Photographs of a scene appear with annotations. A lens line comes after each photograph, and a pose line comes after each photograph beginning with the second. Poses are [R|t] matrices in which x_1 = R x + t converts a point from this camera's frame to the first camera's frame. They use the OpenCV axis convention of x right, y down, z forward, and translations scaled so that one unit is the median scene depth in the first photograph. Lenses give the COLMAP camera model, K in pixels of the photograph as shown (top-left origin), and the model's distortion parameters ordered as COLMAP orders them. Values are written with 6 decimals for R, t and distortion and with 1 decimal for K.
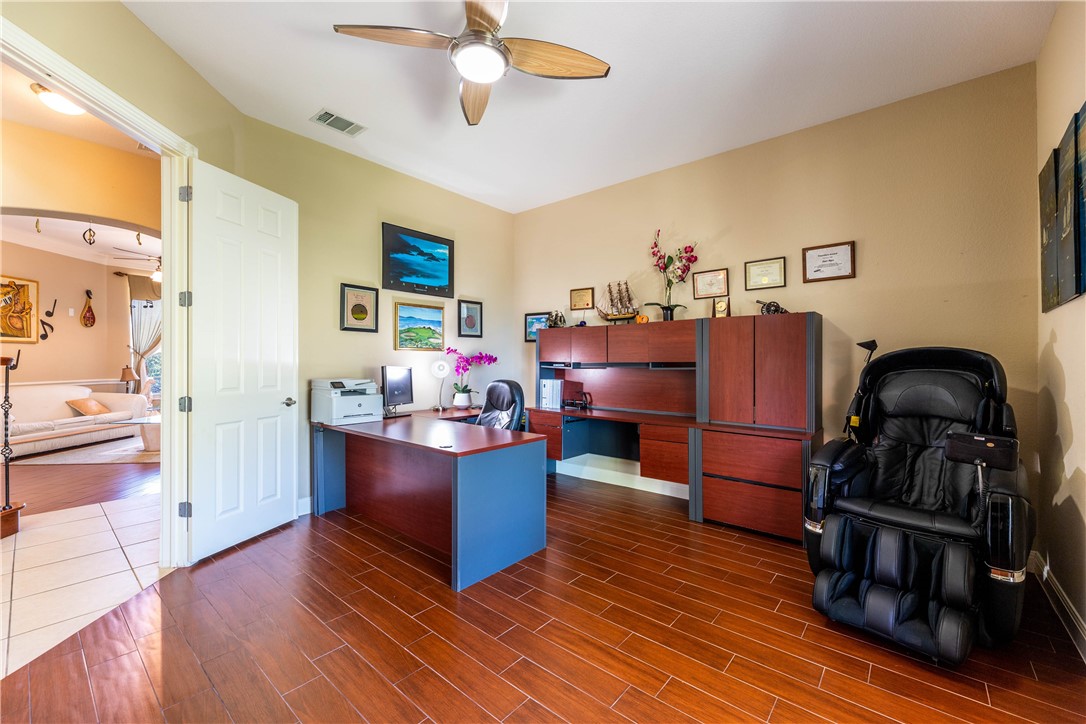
lens RADIAL K [[440.1, 0, 544.2], [0, 440.1, 360.7], [0, 0, 1]] dist [-0.006690, 0.000095]
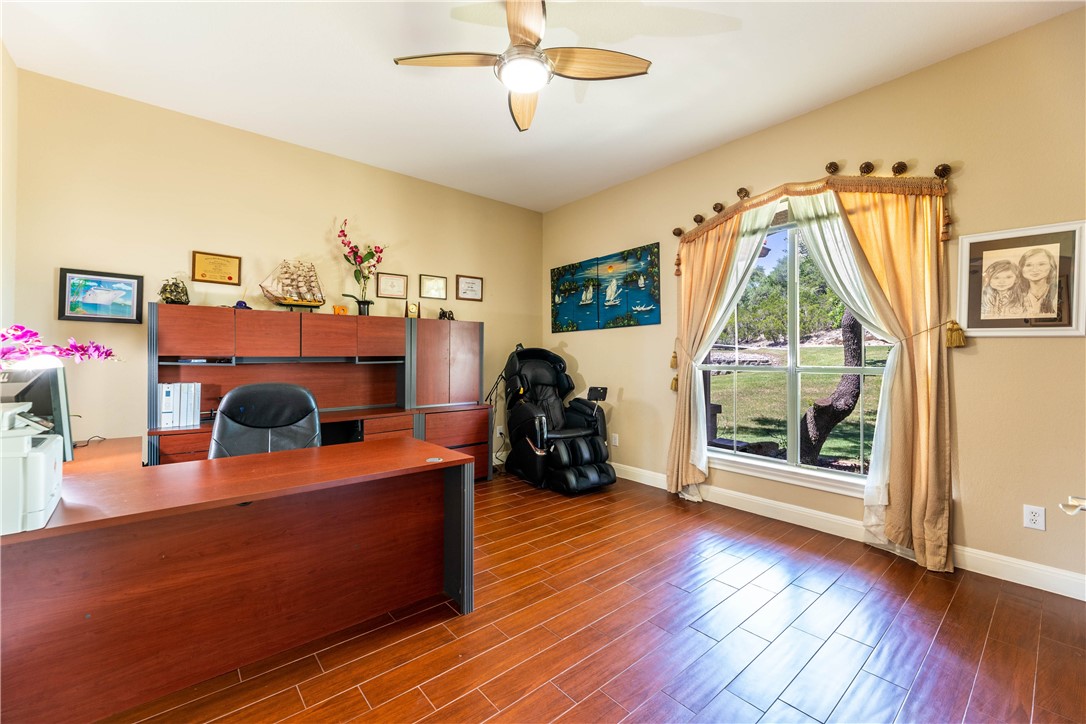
lens RADIAL K [[440.1, 0, 544.2], [0, 440.1, 355.5], [0, 0, 1]] dist [-0.006690, 0.000095]
pose [[0.164133, -0.000835, 0.986438, -0.699781], [-0.004331, 0.999989, 0.001567, -0.001884], [-0.986429, -0.004529, 0.164127, 0.463613]]
